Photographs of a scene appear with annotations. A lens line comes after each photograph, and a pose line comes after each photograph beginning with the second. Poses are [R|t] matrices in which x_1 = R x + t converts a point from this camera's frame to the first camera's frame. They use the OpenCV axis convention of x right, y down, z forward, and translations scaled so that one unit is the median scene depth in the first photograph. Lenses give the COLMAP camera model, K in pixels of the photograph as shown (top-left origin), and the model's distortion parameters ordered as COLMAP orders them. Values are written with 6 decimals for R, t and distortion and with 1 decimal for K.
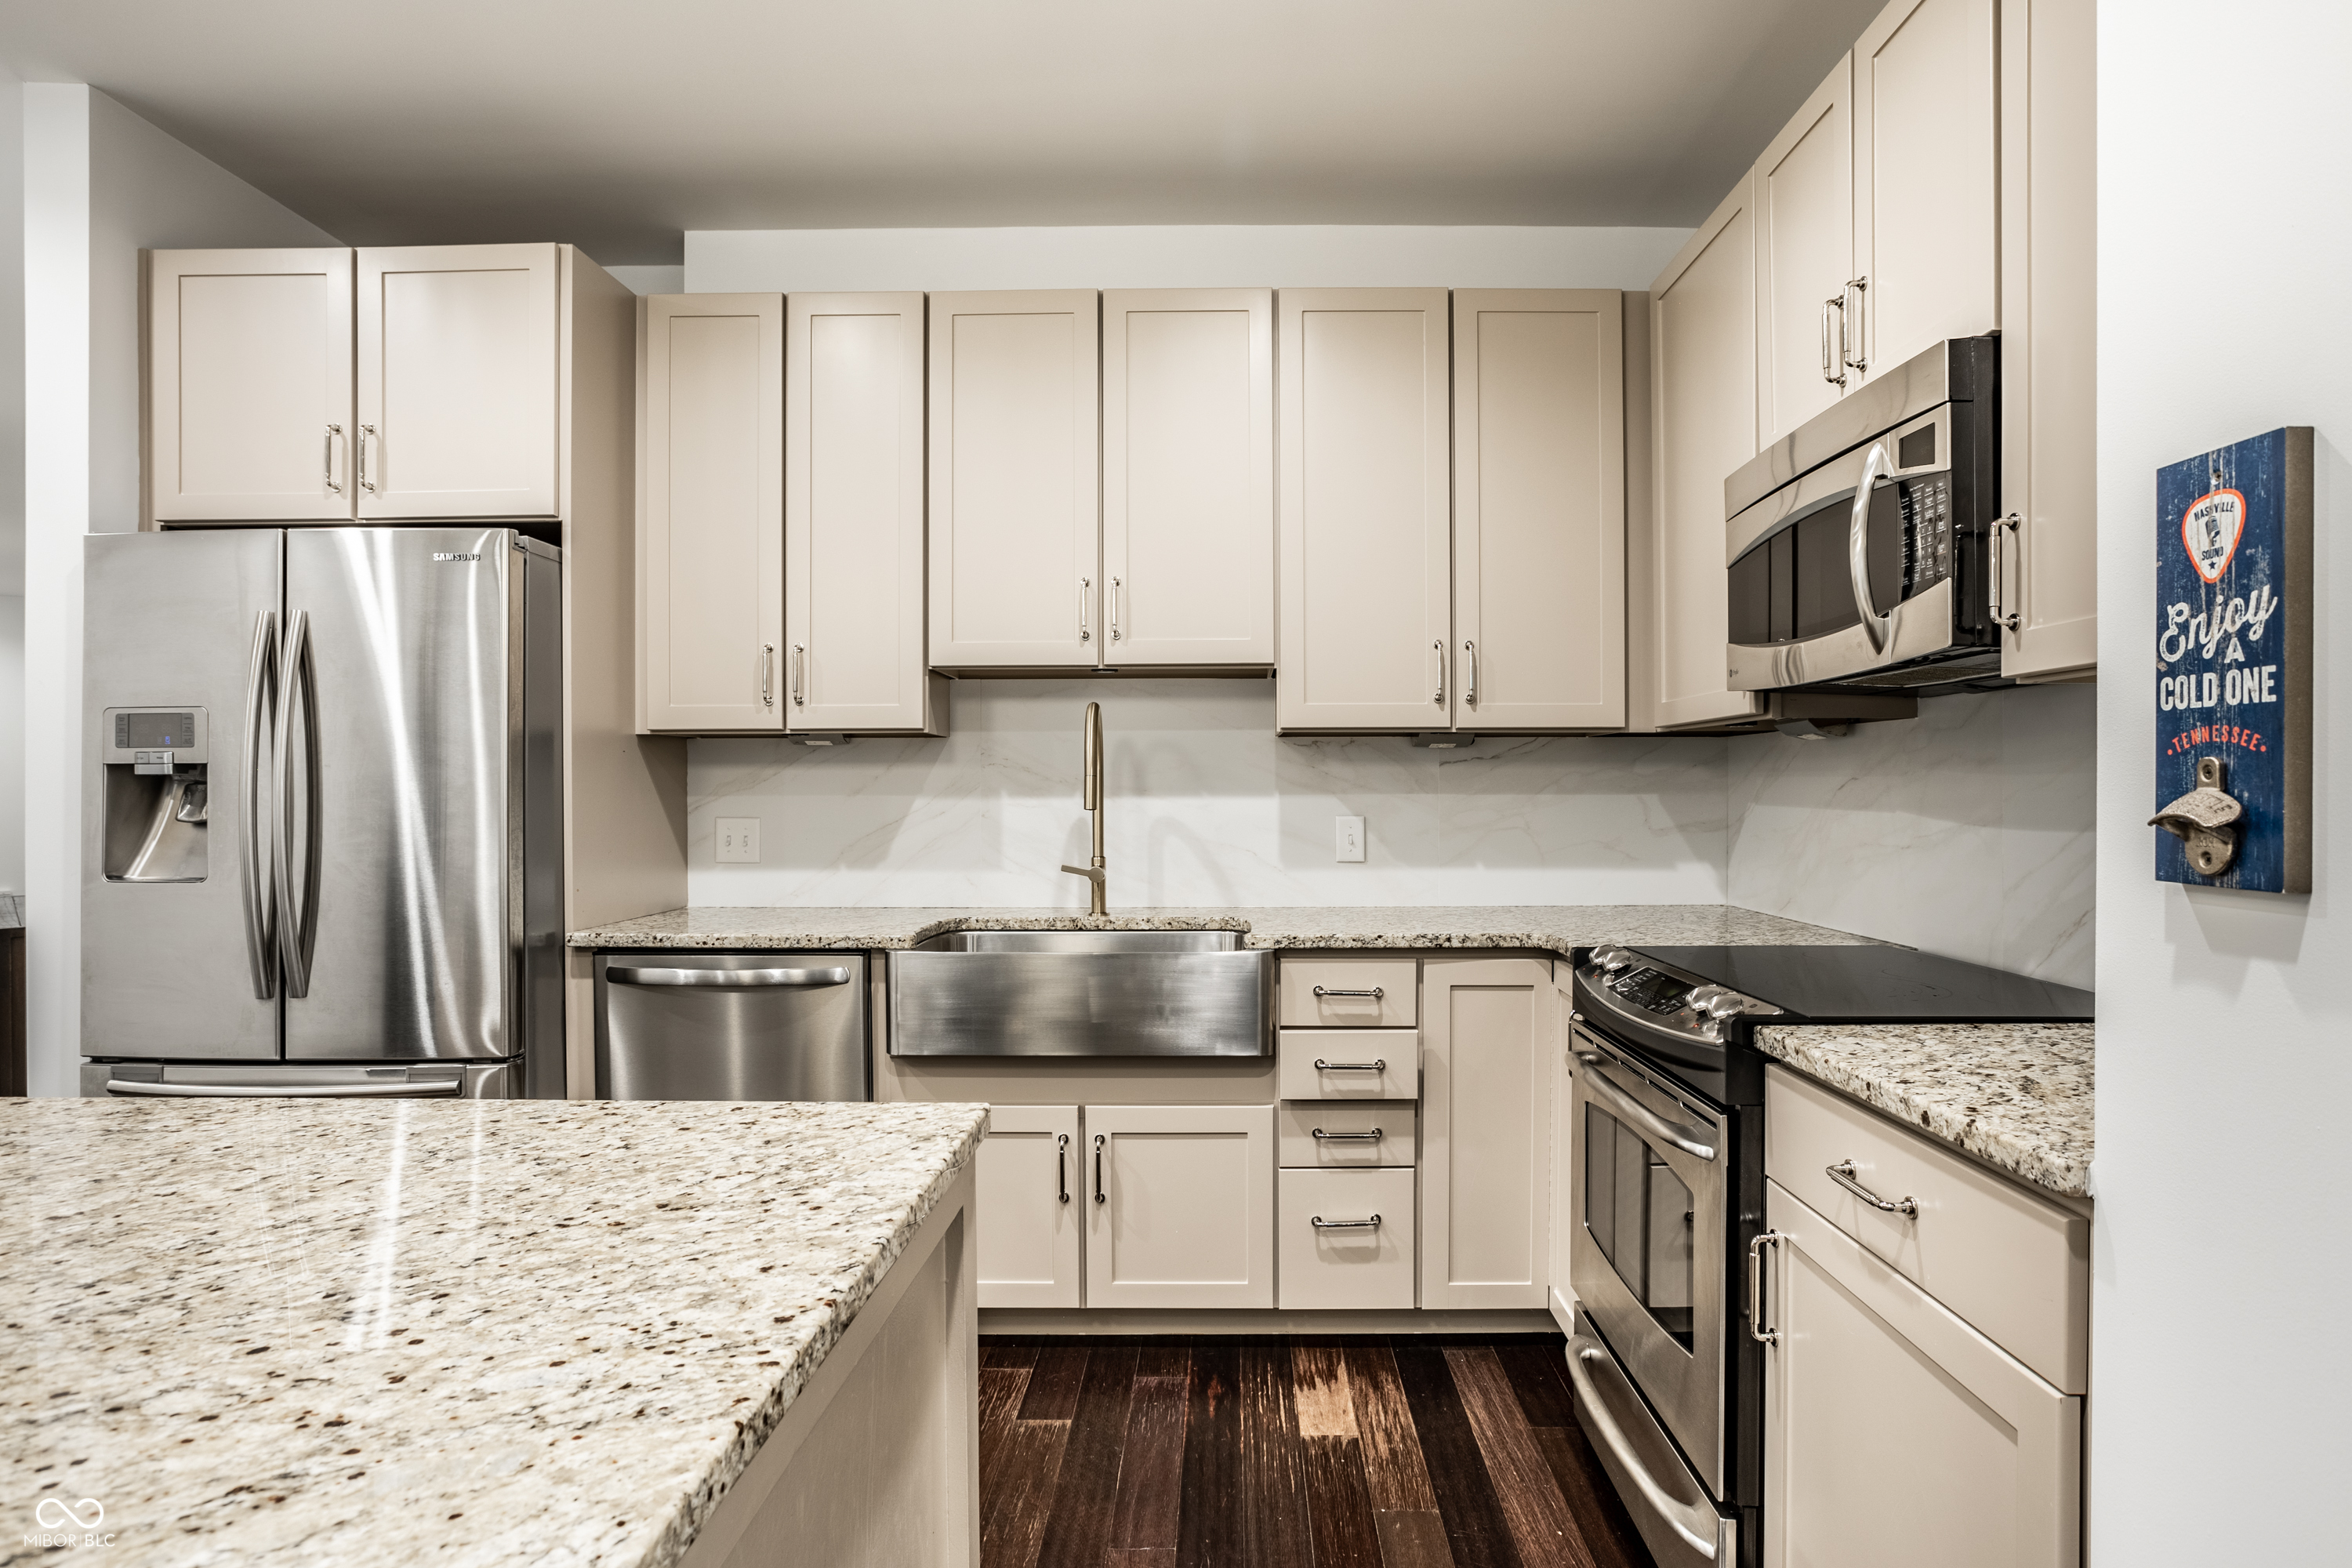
lens RADIAL K [[1277.0, 0, 1219.9], [0, 1277.0, 796.4], [0, 0, 1]] dist [-0.050524, 0.028733]
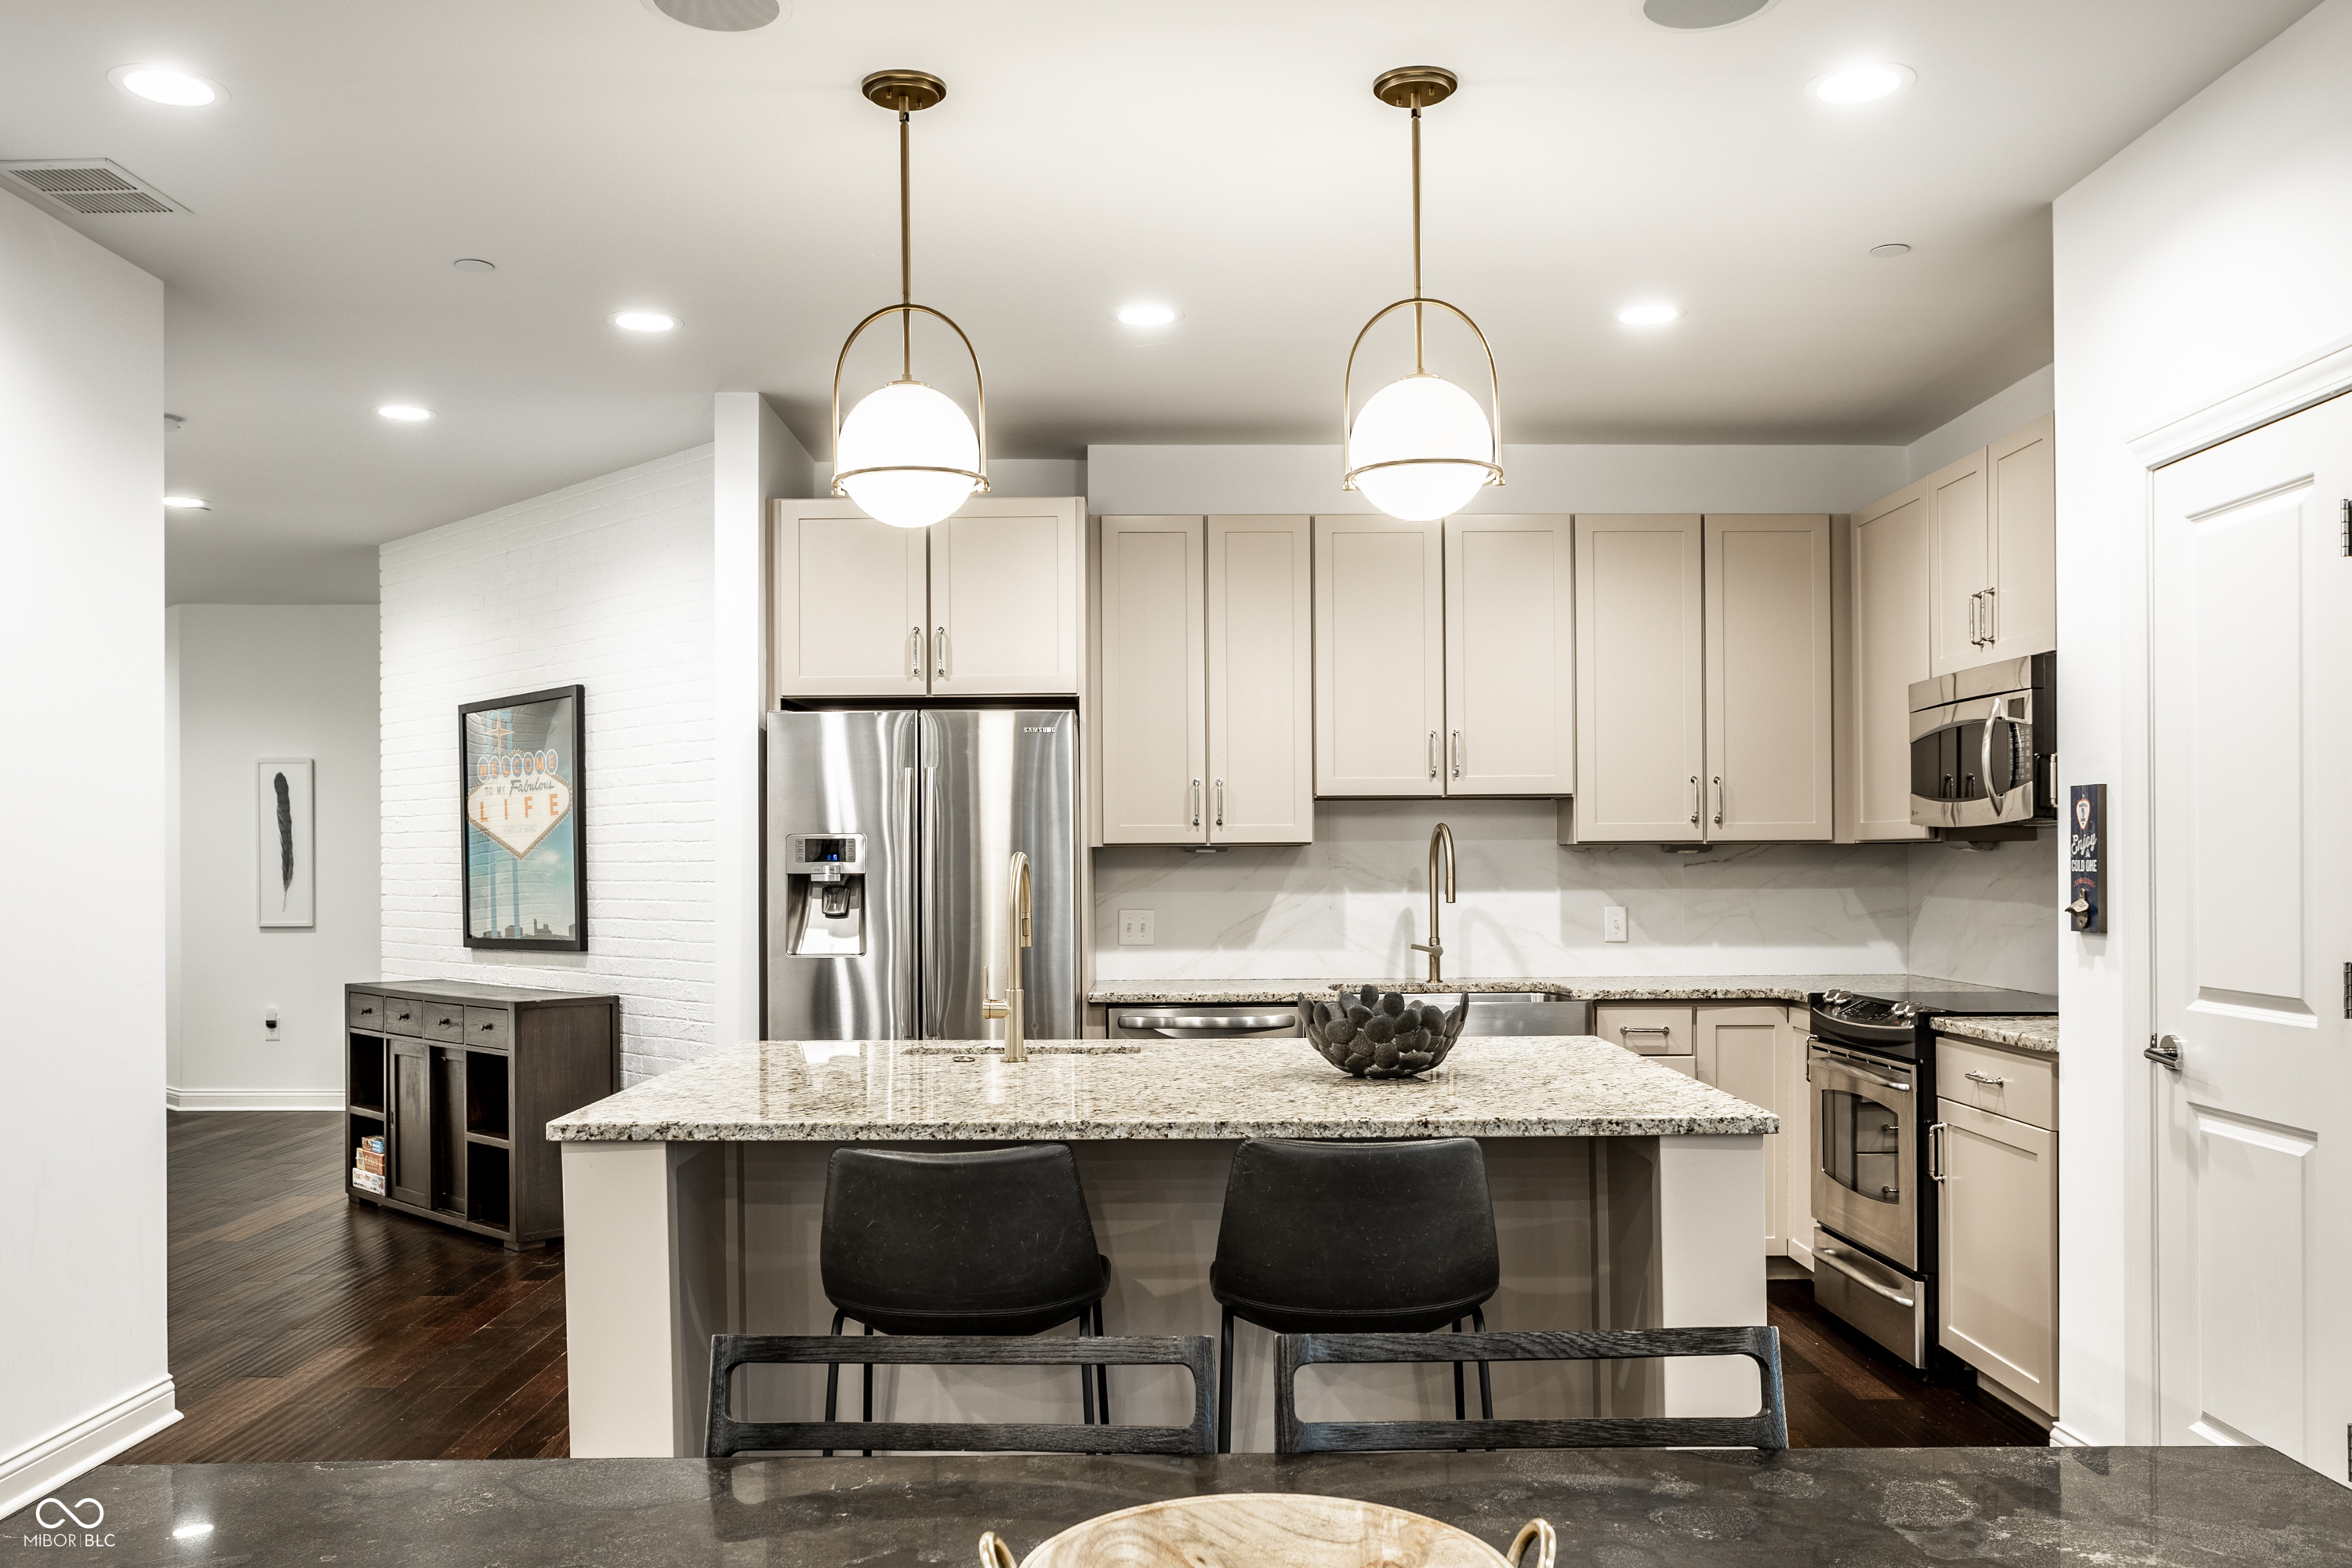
lens RADIAL K [[1875.2, 0, 1171.7], [0, 1875.2, 860.0], [0, 0, 1]] dist [-0.016994, -0.004683]
pose [[0.999880, -0.003241, 0.015137, -0.458477], [0.003348, 0.999970, -0.007050, -0.023855], [-0.015113, 0.007100, 0.999861, -1.084287]]
